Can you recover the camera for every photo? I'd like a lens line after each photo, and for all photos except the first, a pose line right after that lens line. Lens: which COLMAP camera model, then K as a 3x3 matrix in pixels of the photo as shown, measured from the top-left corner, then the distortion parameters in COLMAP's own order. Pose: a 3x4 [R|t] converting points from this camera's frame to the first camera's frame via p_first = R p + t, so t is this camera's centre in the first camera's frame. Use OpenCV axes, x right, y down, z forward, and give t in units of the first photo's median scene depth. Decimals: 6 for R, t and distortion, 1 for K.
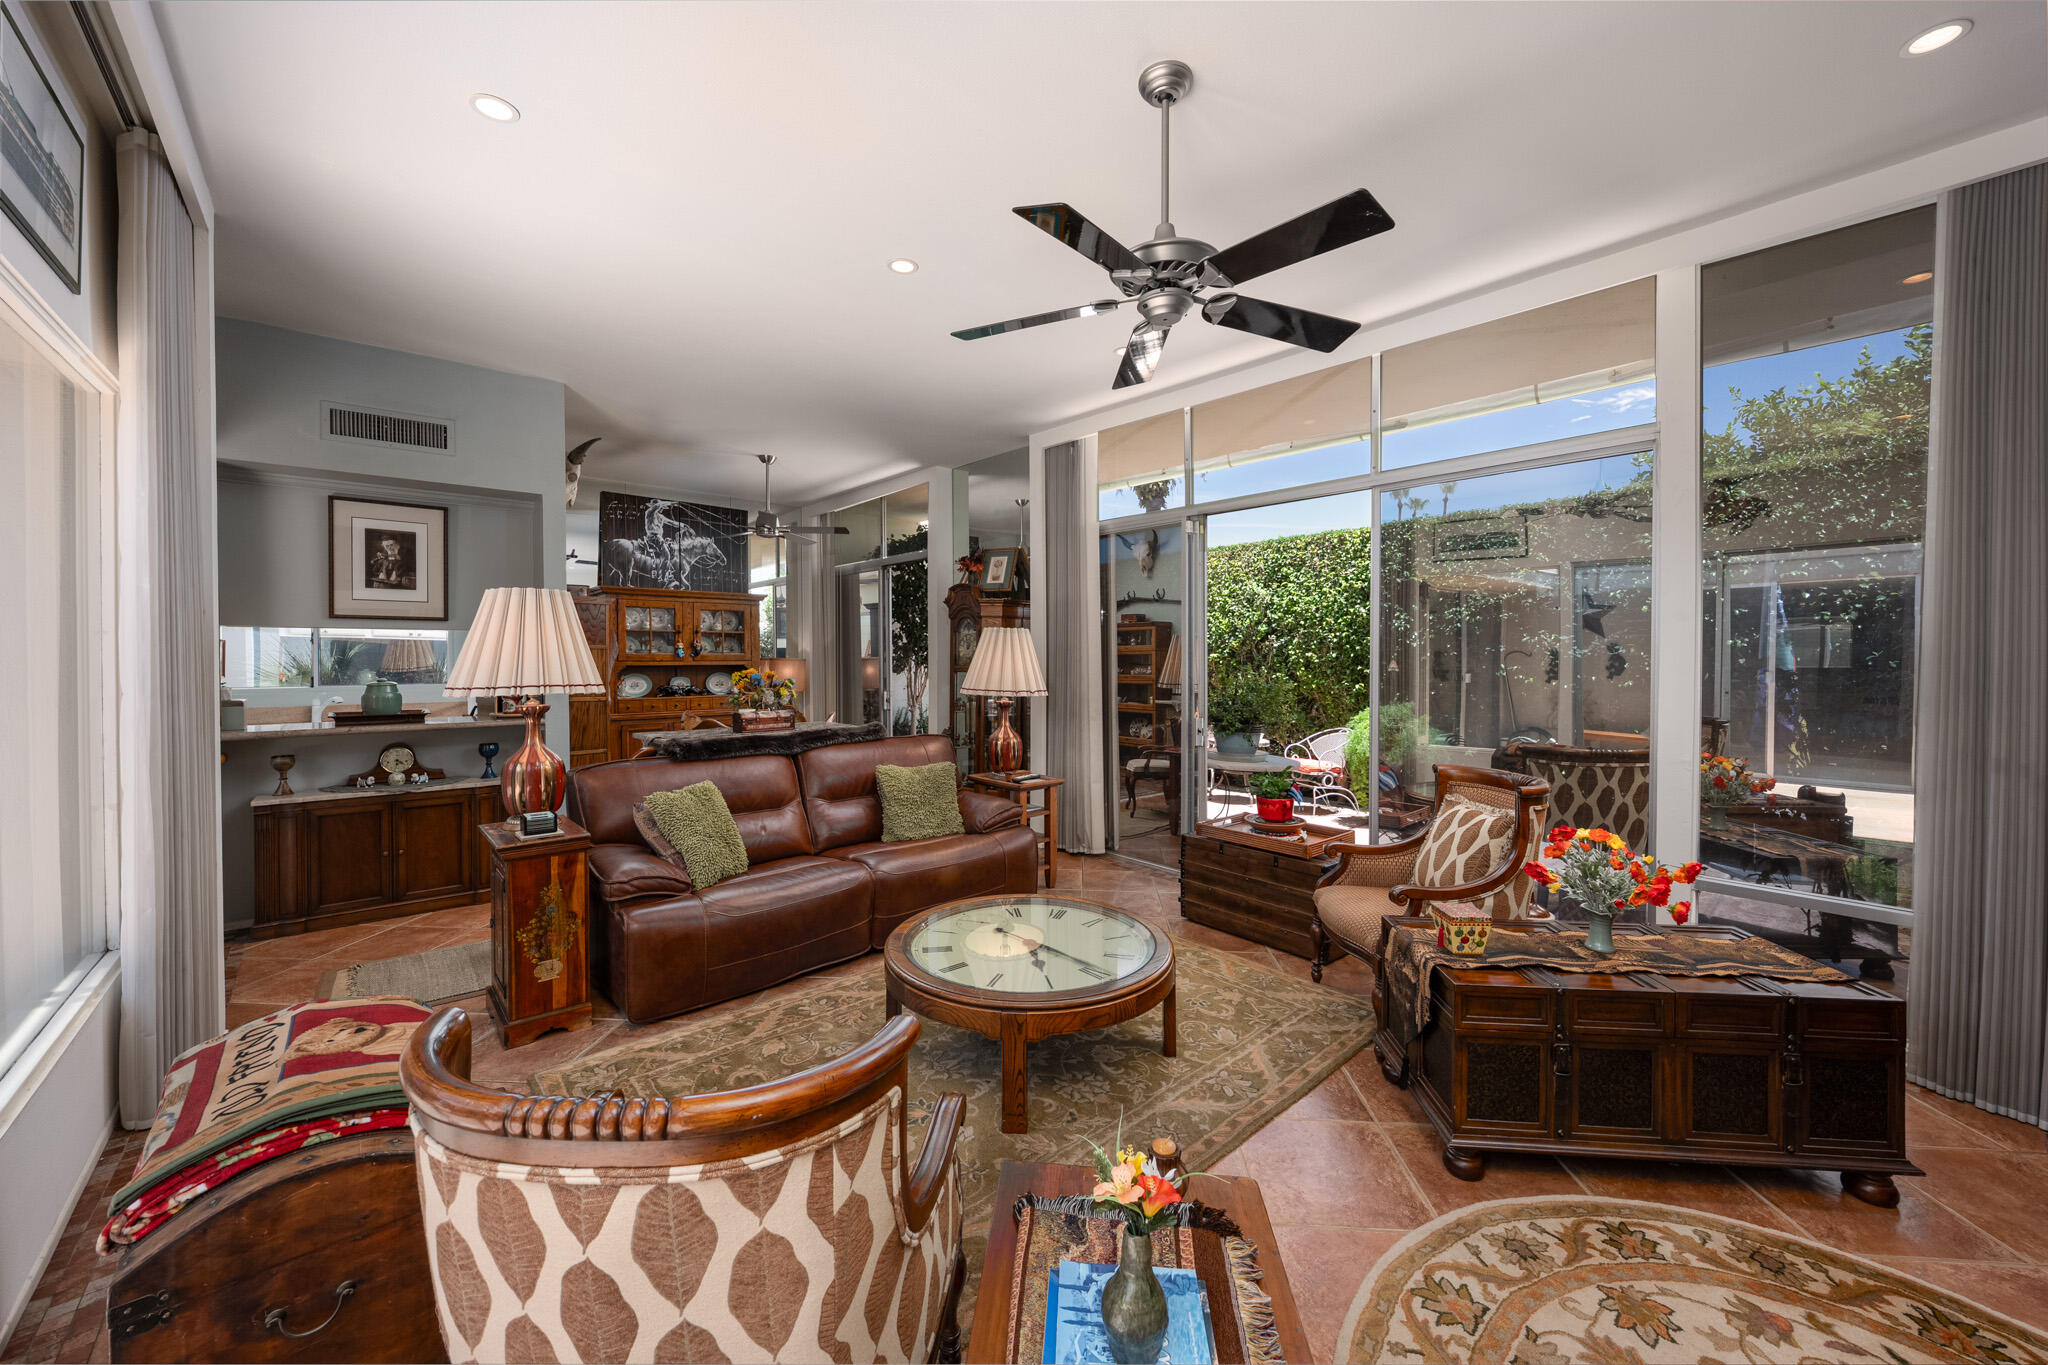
lens RADIAL K [[762.7, 0, 1018.8], [0, 762.7, 660.9], [0, 0, 1]] dist [-0.001486, -0.000169]
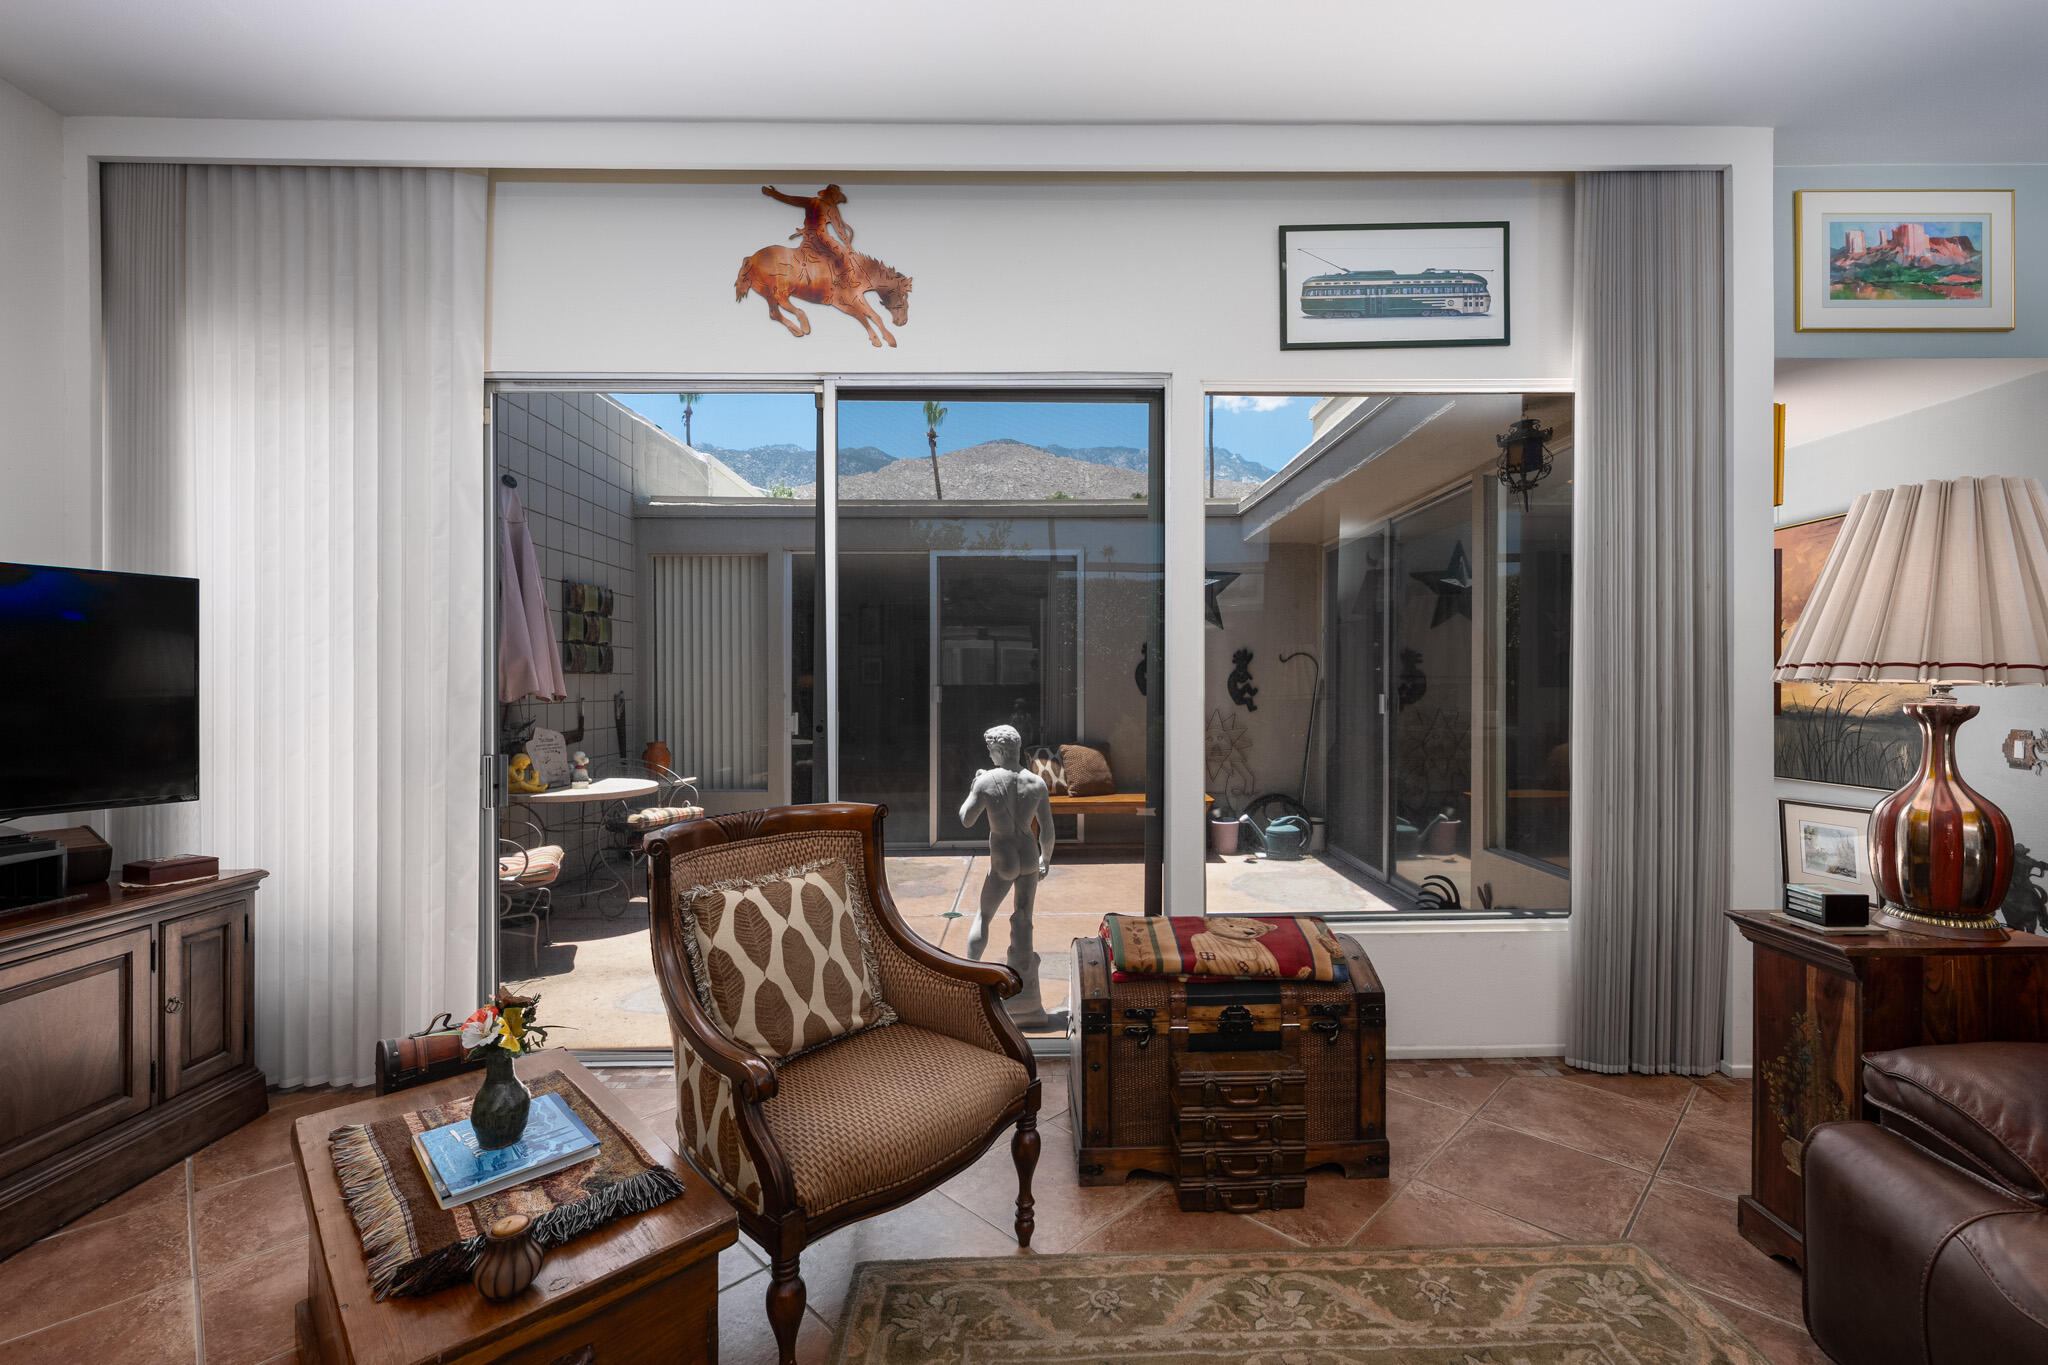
lens RADIAL K [[897.9, 0, 1056.4], [0, 897.9, 676.9], [0, 0, 1]] dist [0.002018, 0.000367]
pose [[-0.640764, -0.001677, -0.767736, 0.173047], [-0.002052, 0.999998, -0.000472, 0.028257], [0.767735, 0.001273, -0.640766, 0.655043]]
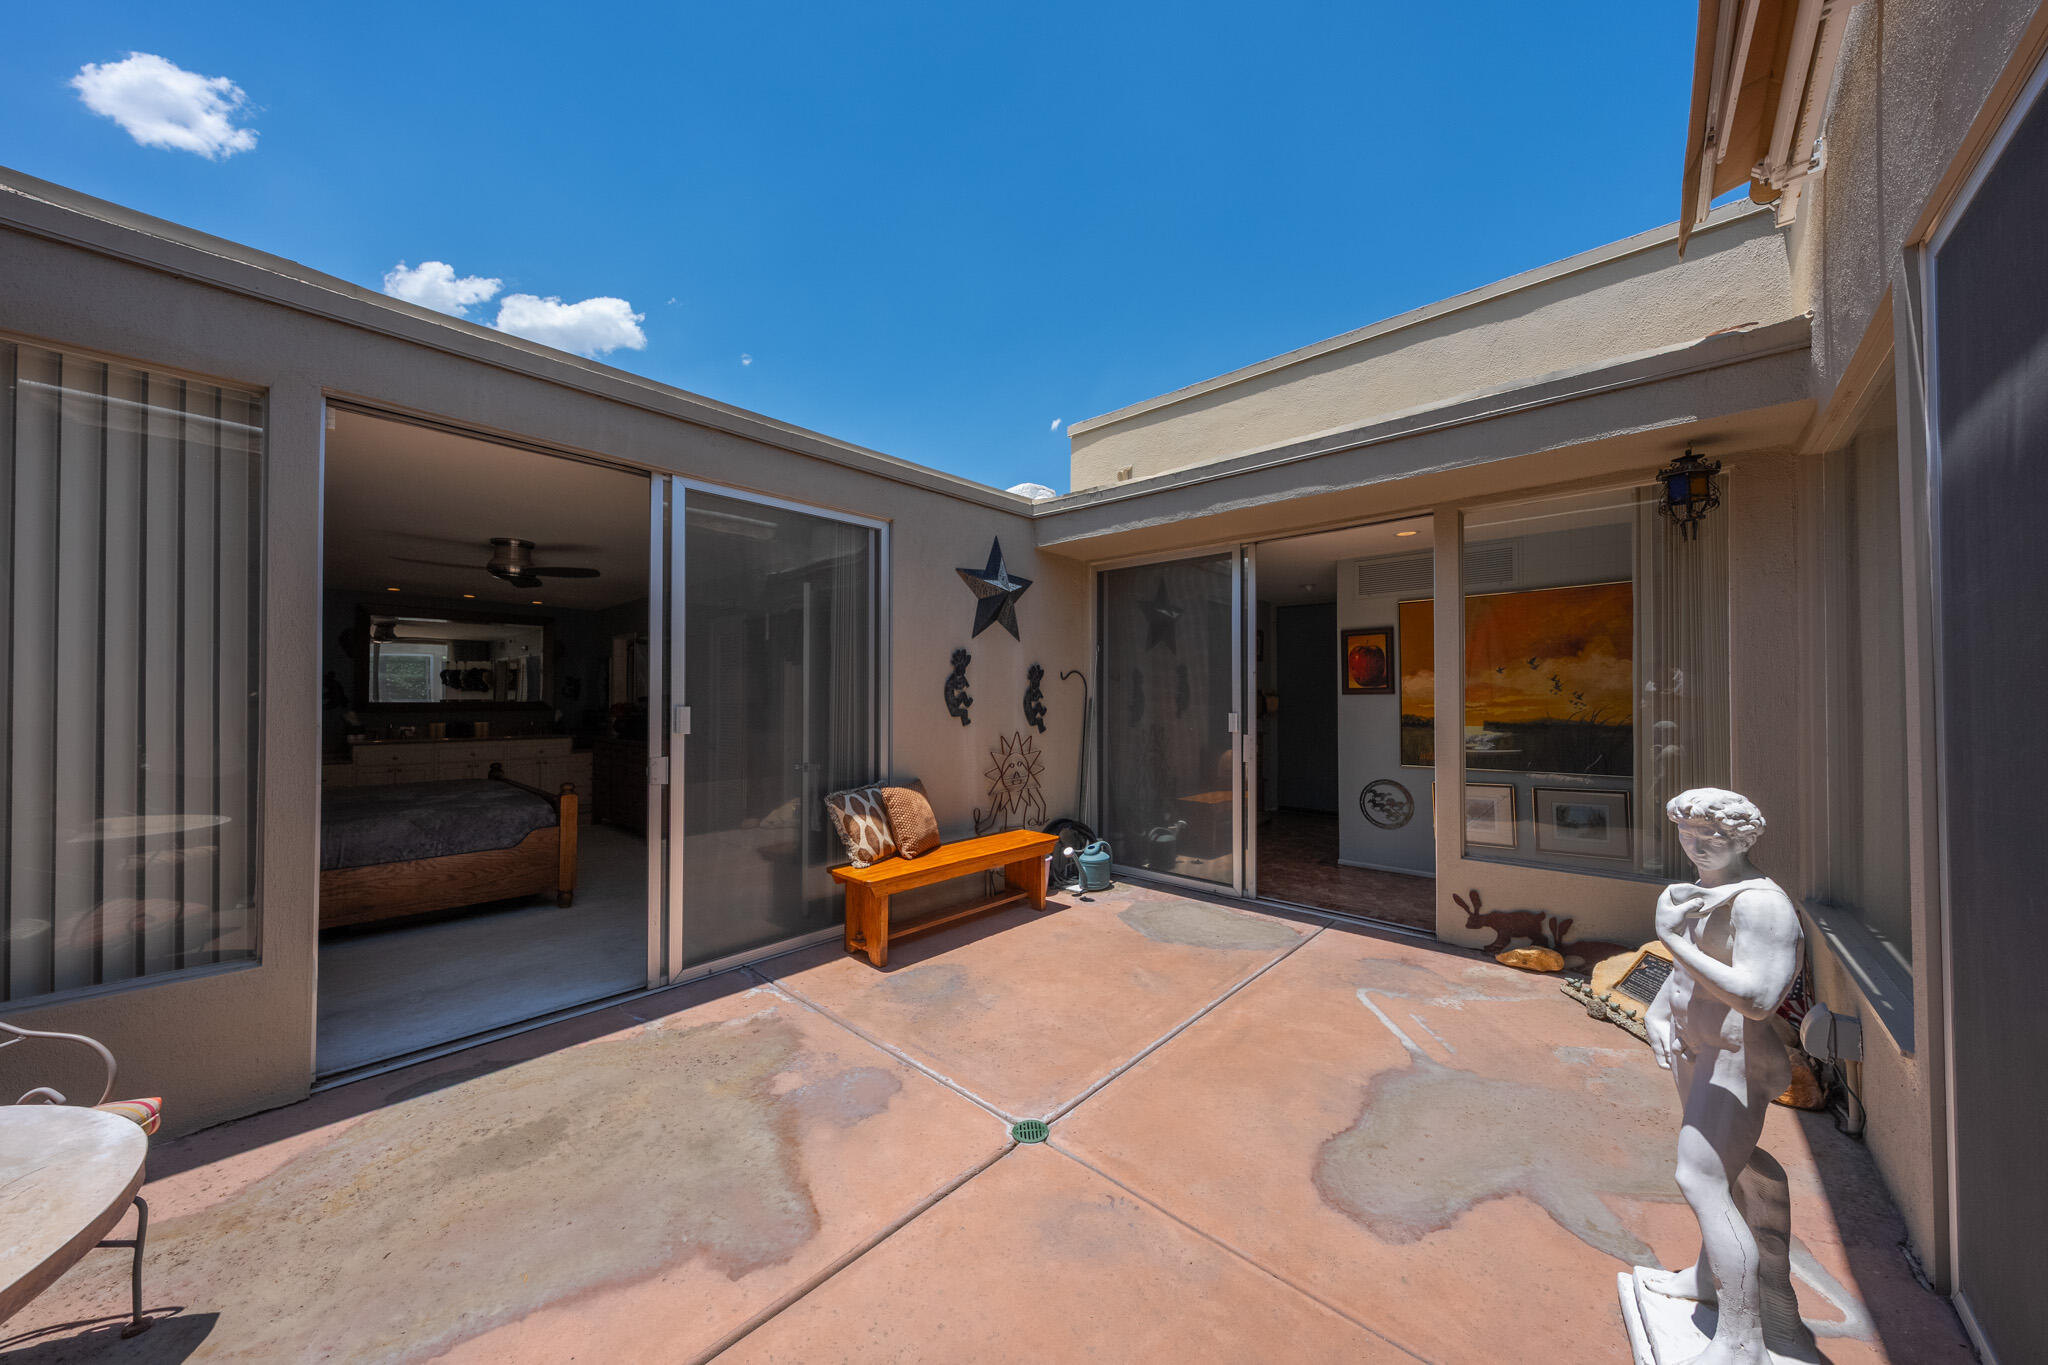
lens RADIAL K [[695.8, 0, 1029.5], [0, 695.8, 687.1], [0, 0, 1]] dist [-0.002593, -0.000163]
pose [[0.118213, -0.015907, -0.992861, -0.142559], [-0.007207, 0.999832, -0.016877, 0.032788], [0.992962, 0.009150, 0.118078, -0.235474]]
